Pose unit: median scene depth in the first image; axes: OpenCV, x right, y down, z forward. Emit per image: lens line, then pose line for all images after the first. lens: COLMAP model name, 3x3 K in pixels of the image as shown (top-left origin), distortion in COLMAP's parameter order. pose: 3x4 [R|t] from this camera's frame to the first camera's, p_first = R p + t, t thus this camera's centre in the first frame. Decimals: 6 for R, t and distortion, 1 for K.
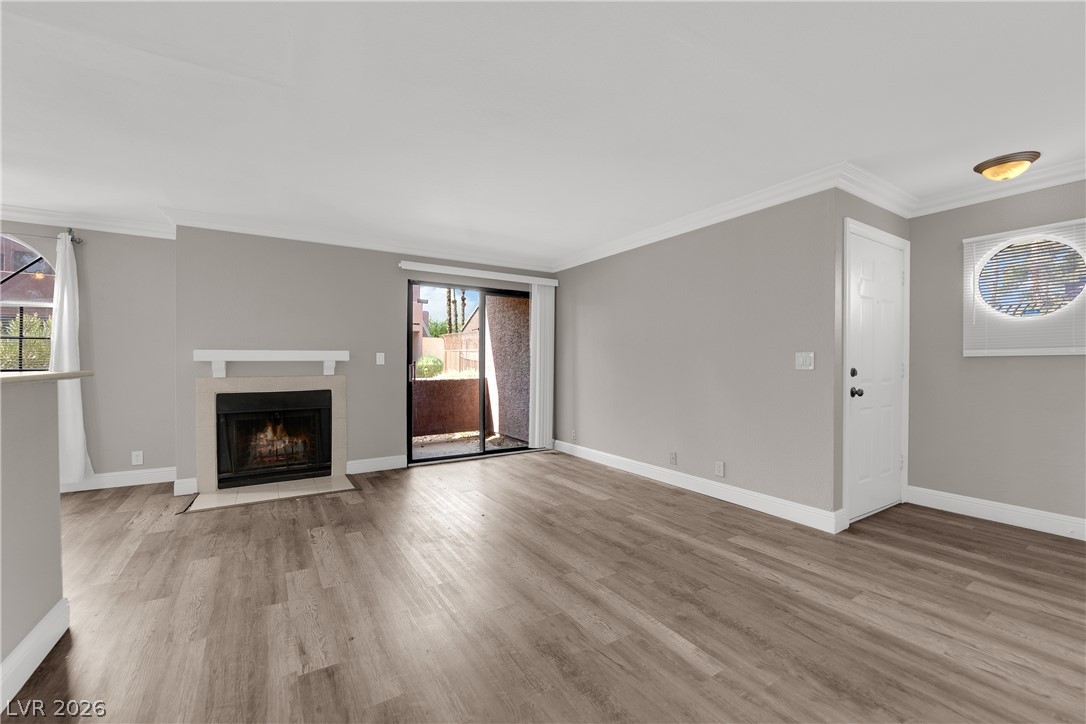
lens RADIAL K [[437.3, 0, 536.6], [0, 437.3, 363.8], [0, 0, 1]] dist [-0.008355, -0.004065]
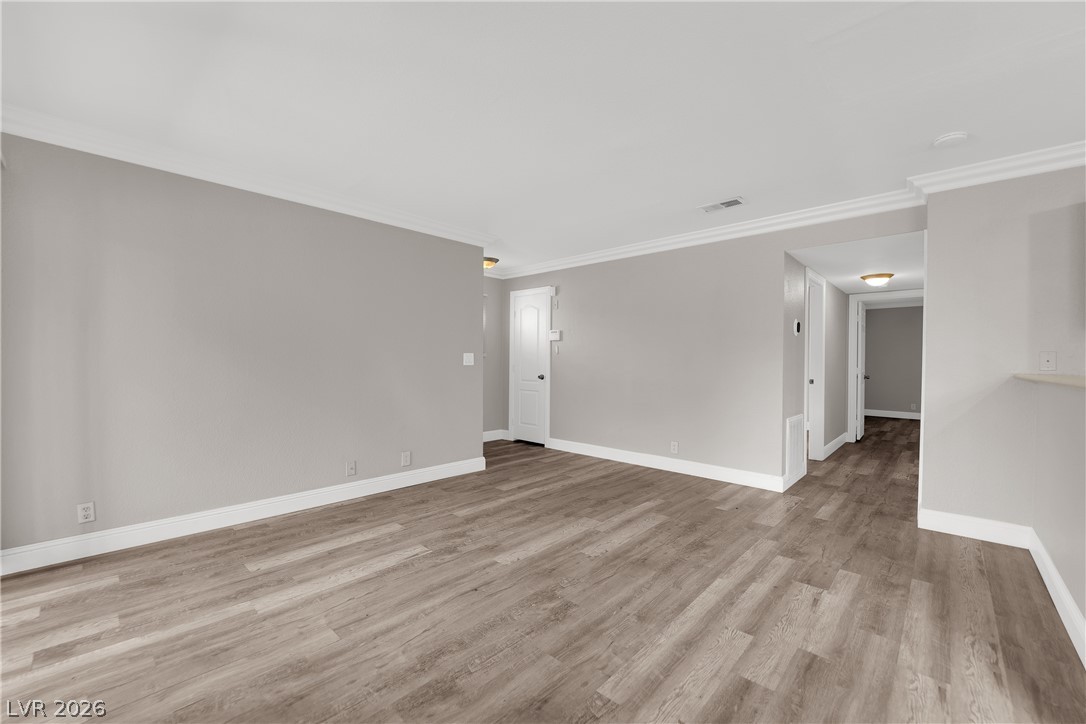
lens RADIAL K [[437.3, 0, 540.5], [0, 437.3, 364.6], [0, 0, 1]] dist [-0.008355, -0.004065]
pose [[-0.251152, -0.012586, 0.967866, -0.685385], [-0.005258, 0.999918, 0.011638, -0.005450], [-0.967933, -0.002166, -0.251198, 0.928465]]
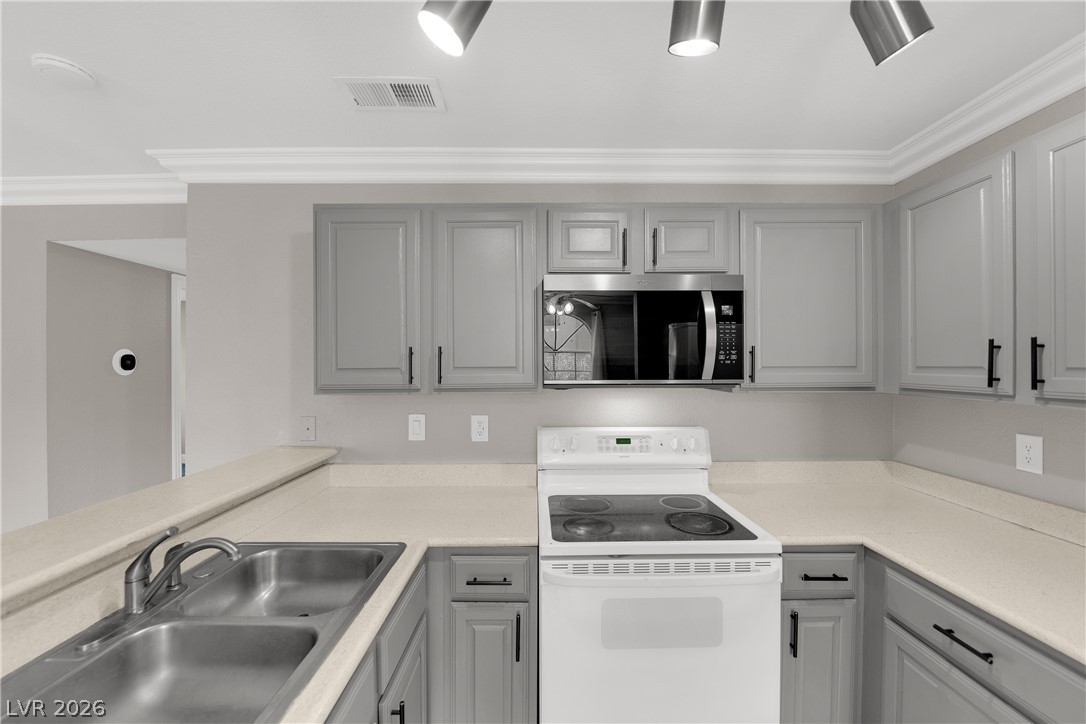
lens RADIAL K [[437.3, 0, 538.2], [0, 437.3, 363.9], [0, 0, 1]] dist [-0.008355, -0.004065]
pose [[-0.850892, -0.000730, 0.525340, -0.746829], [0.002304, 0.999984, 0.005121, -0.090290], [-0.525336, 0.005567, -0.850877, 0.267658]]
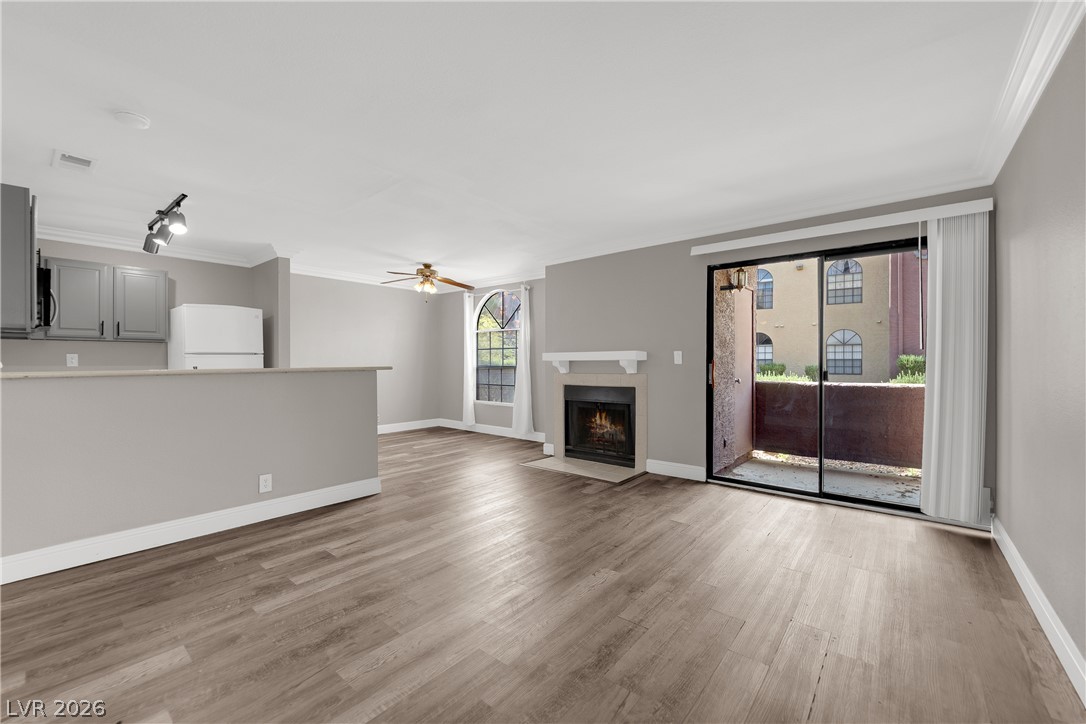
lens RADIAL K [[437.3, 0, 540.9], [0, 437.3, 362.6], [0, 0, 1]] dist [-0.008355, -0.004065]
pose [[0.307101, -0.000196, -0.951677, 0.539969], [-0.001242, 0.999999, -0.000607, -0.000368], [0.951676, 0.001368, 0.307100, 0.527981]]
